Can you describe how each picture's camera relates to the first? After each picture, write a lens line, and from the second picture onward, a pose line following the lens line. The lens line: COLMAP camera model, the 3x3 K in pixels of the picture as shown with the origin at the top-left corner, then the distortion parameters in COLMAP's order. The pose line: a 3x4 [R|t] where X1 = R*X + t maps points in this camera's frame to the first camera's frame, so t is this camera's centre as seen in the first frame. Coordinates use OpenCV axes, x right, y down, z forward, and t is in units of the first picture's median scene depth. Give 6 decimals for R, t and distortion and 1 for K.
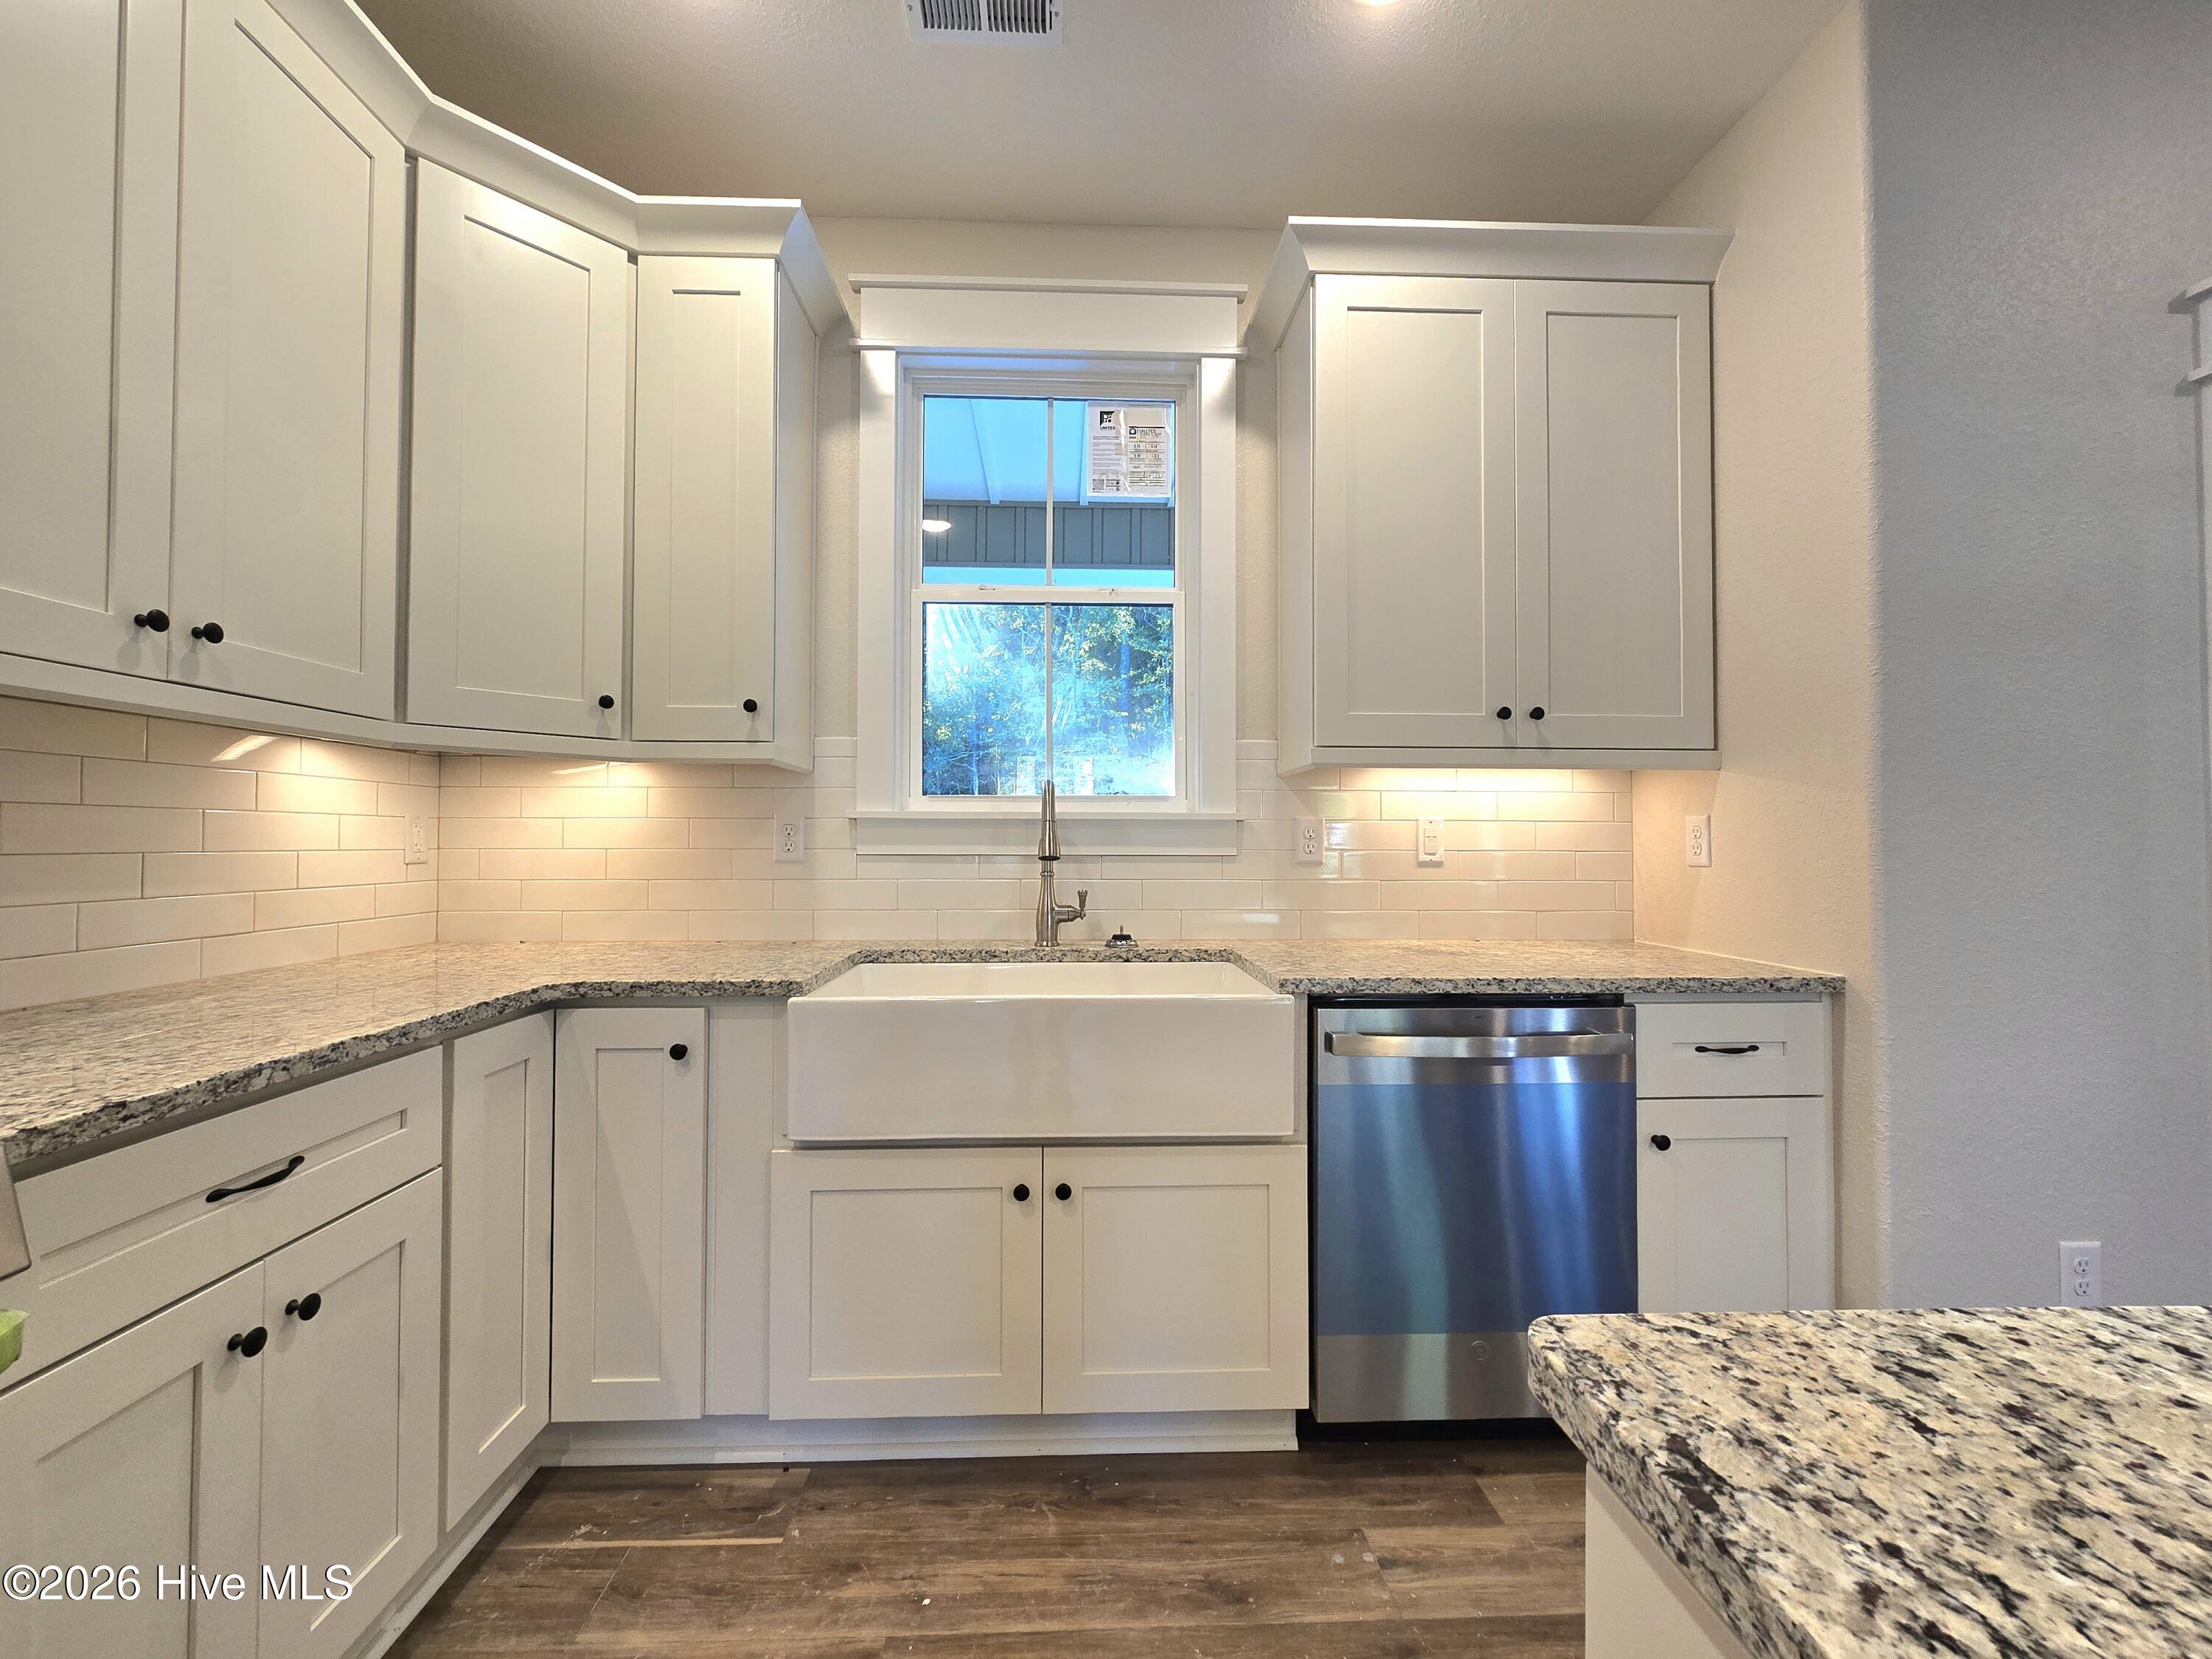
lens RADIAL K [[906.0, 0, 1098.6], [0, 906.0, 816.3], [0, 0, 1]] dist [-0.004701, 0.001286]
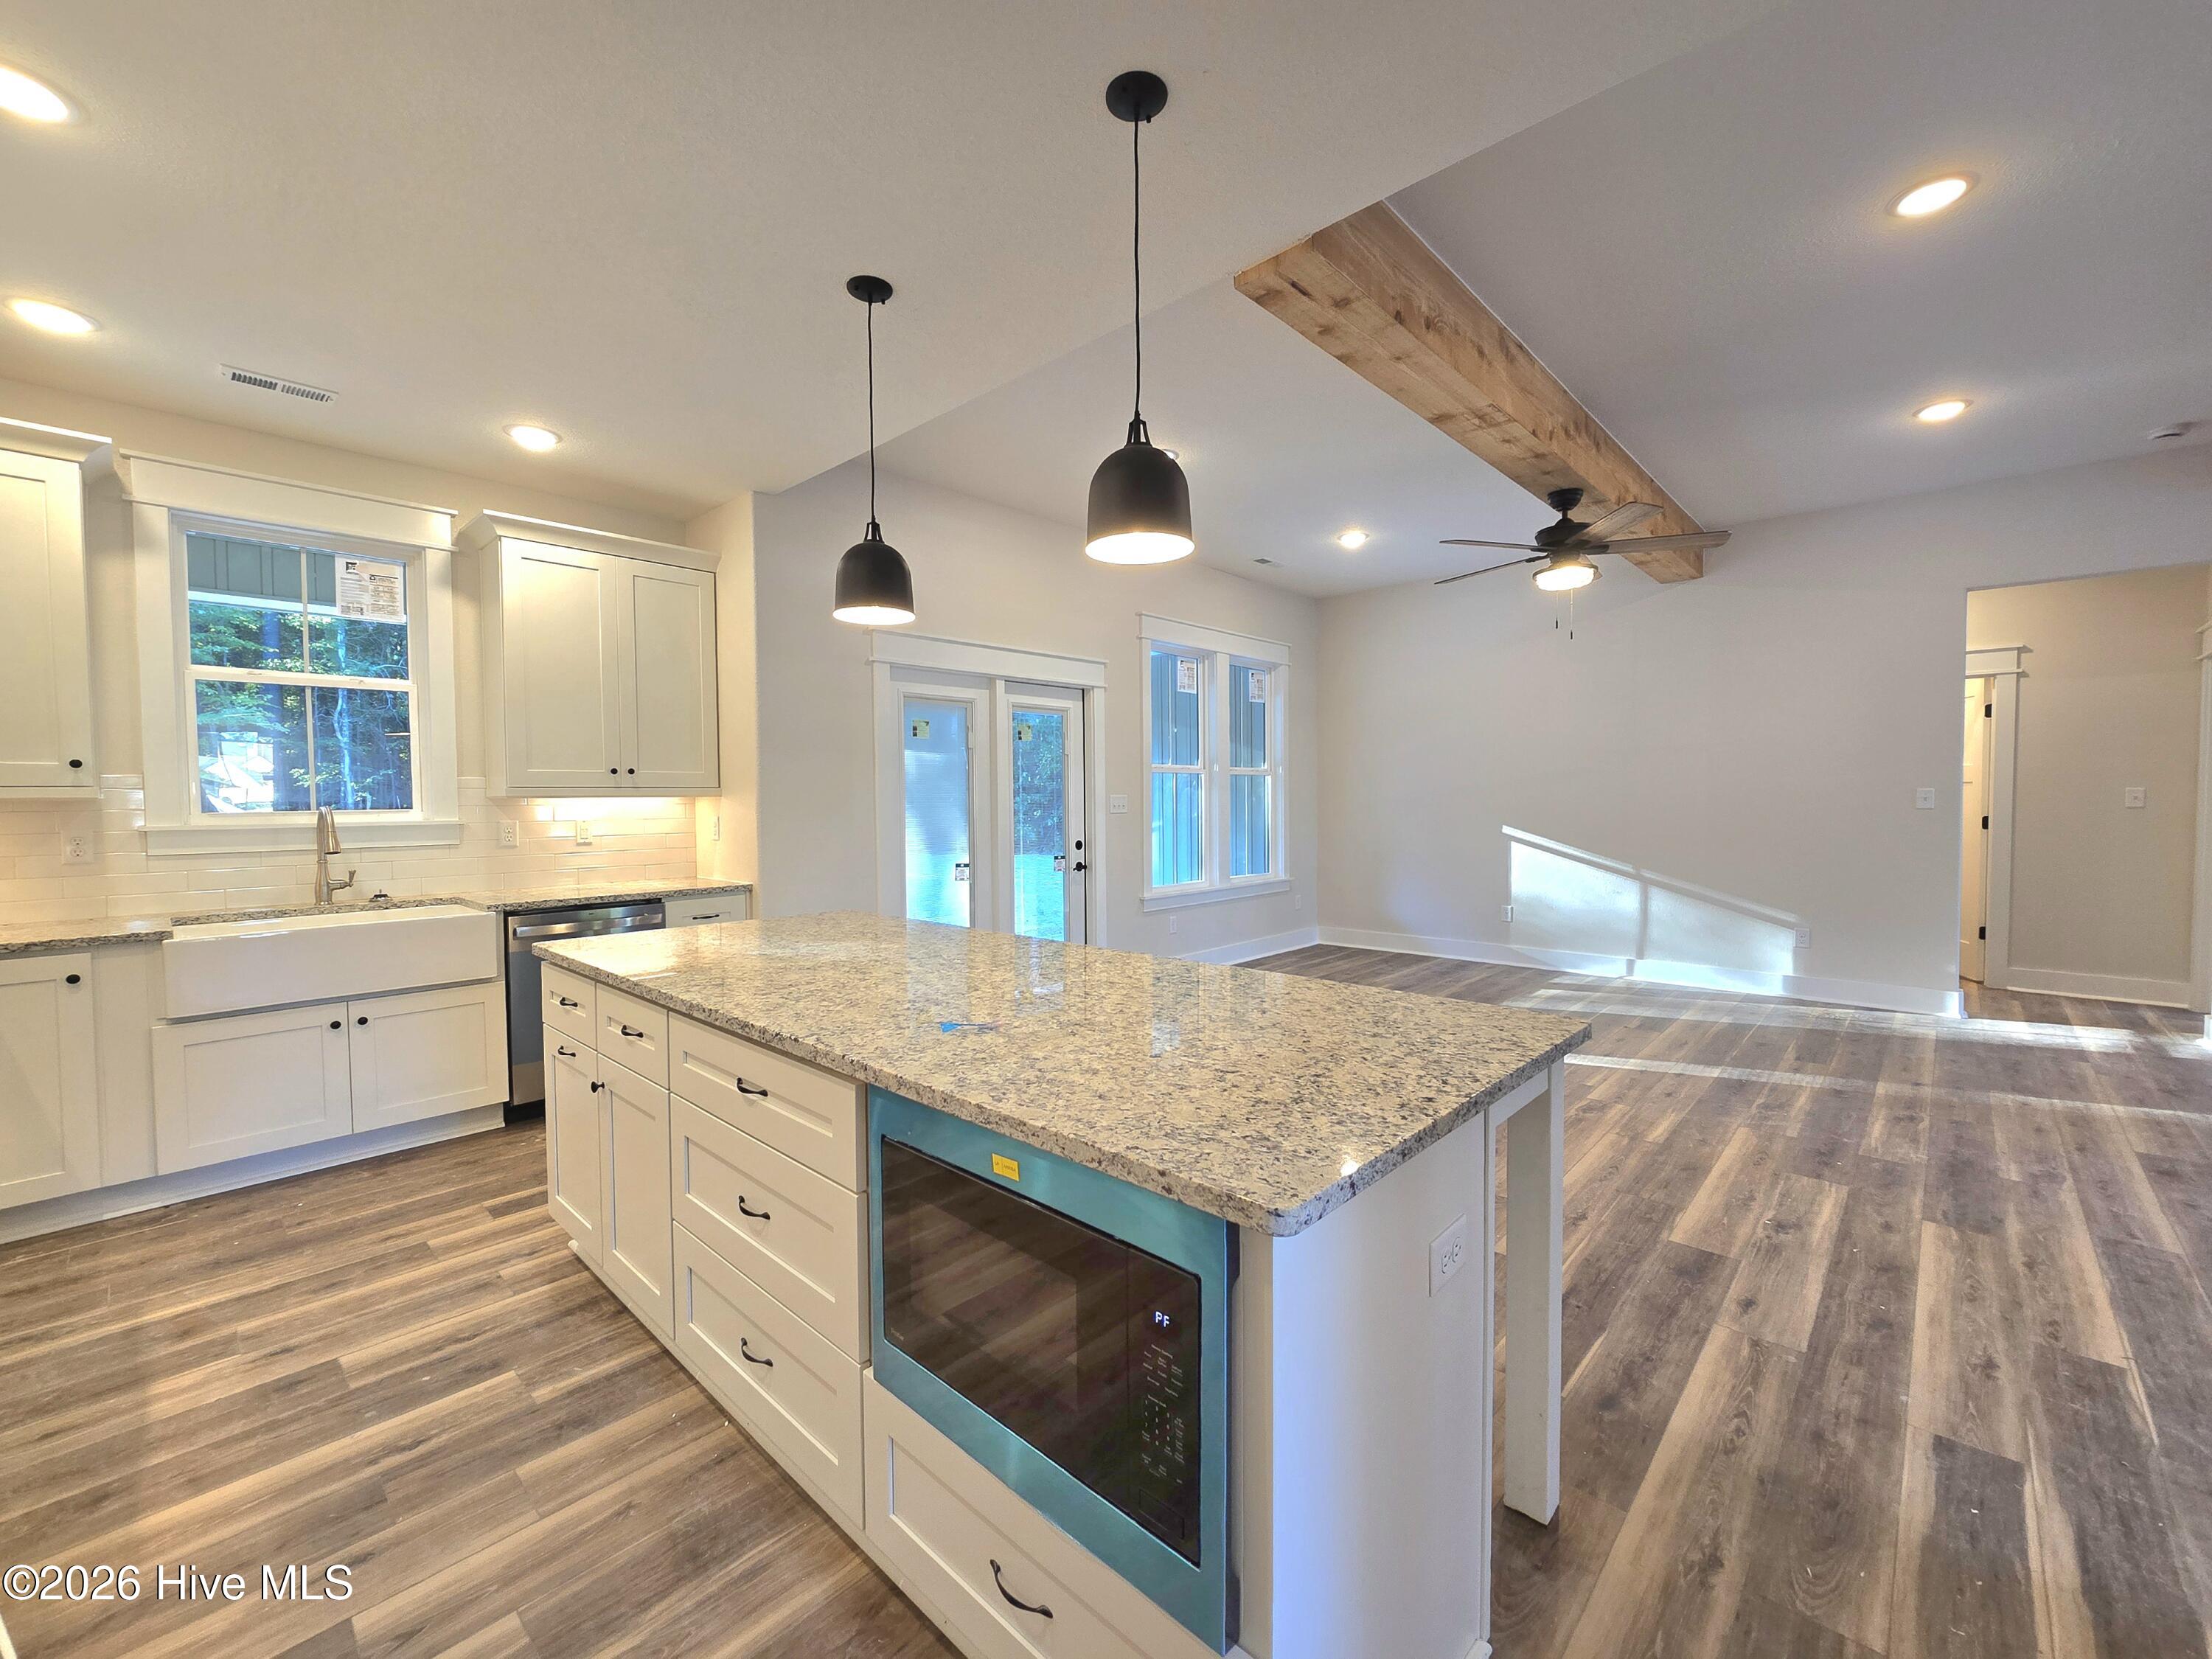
lens RADIAL K [[906.0, 0, 1090.5], [0, 906.0, 826.7], [0, 0, 1]] dist [-0.004701, 0.001286]
pose [[0.720452, -0.032838, 0.692726, -0.201252], [-0.008003, 0.998418, 0.055652, -0.109745], [-0.693458, -0.045639, 0.719050, -1.233320]]
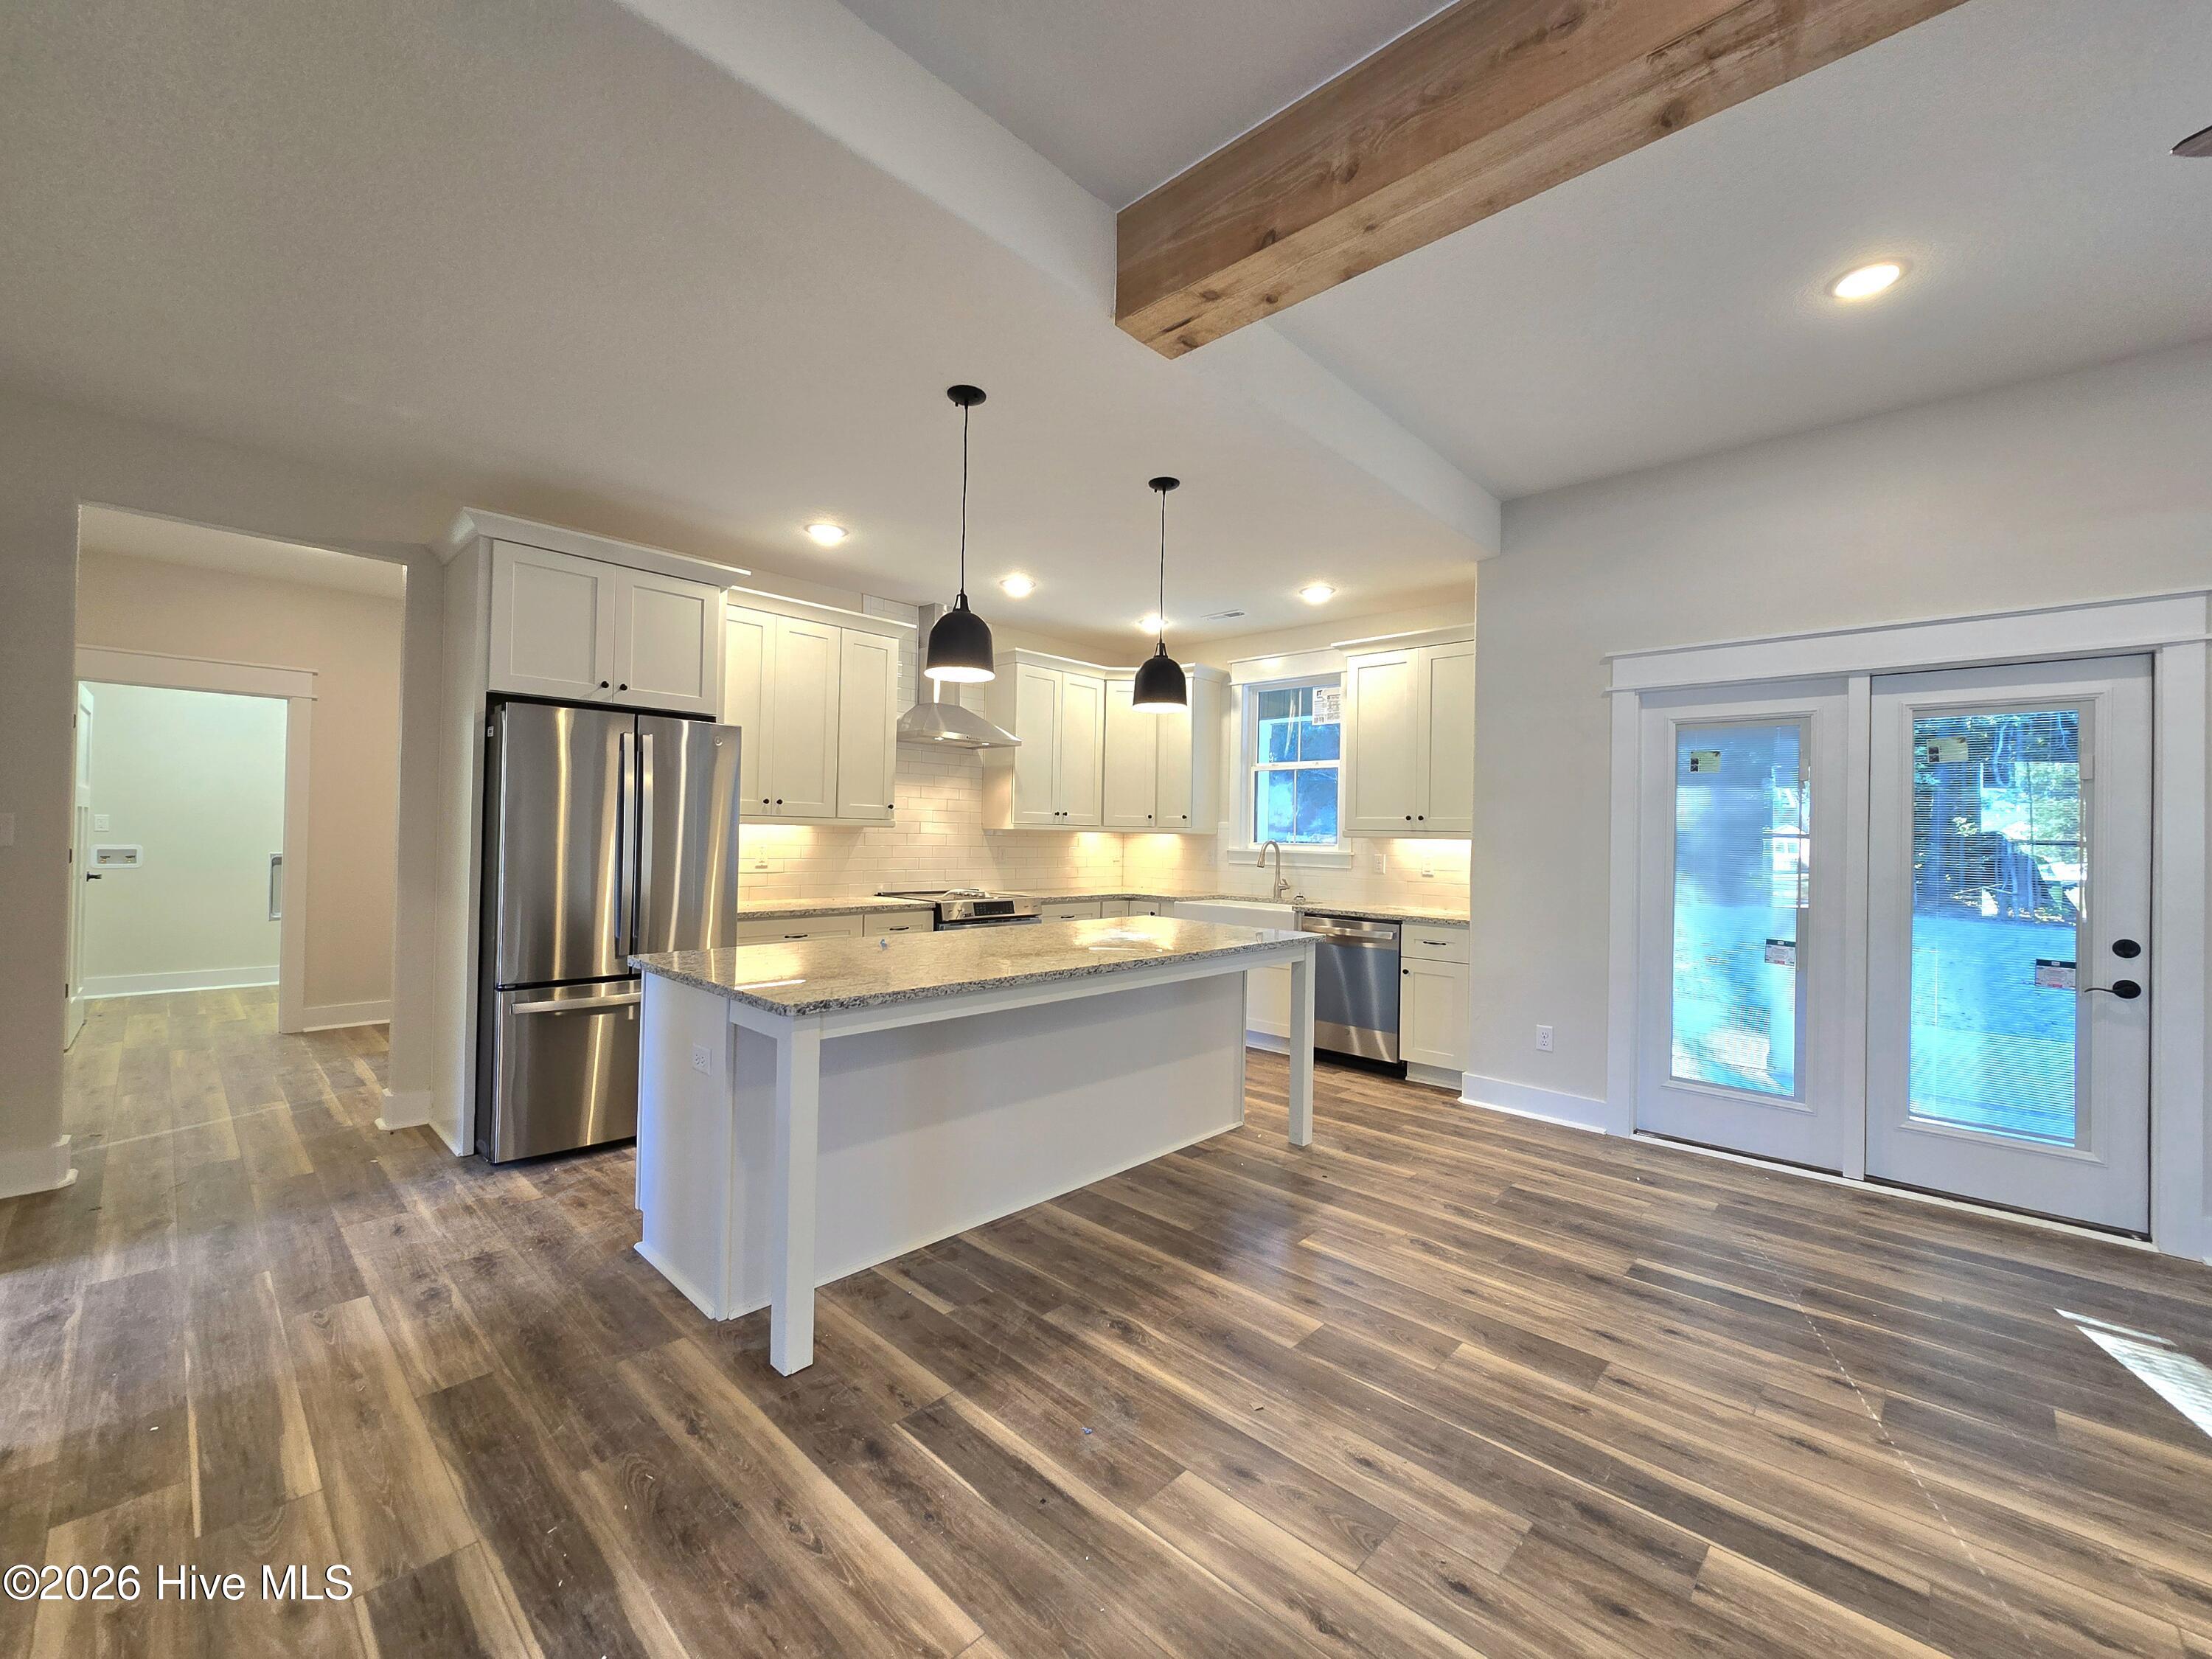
lens RADIAL K [[906.0, 0, 1096.8], [0, 906.0, 823.6], [0, 0, 1]] dist [-0.004701, 0.001286]
pose [[0.692400, 0.002266, -0.721510, 1.688879], [0.001251, 0.999990, 0.004341, -0.108738], [0.721512, -0.003908, 0.692390, -1.436624]]
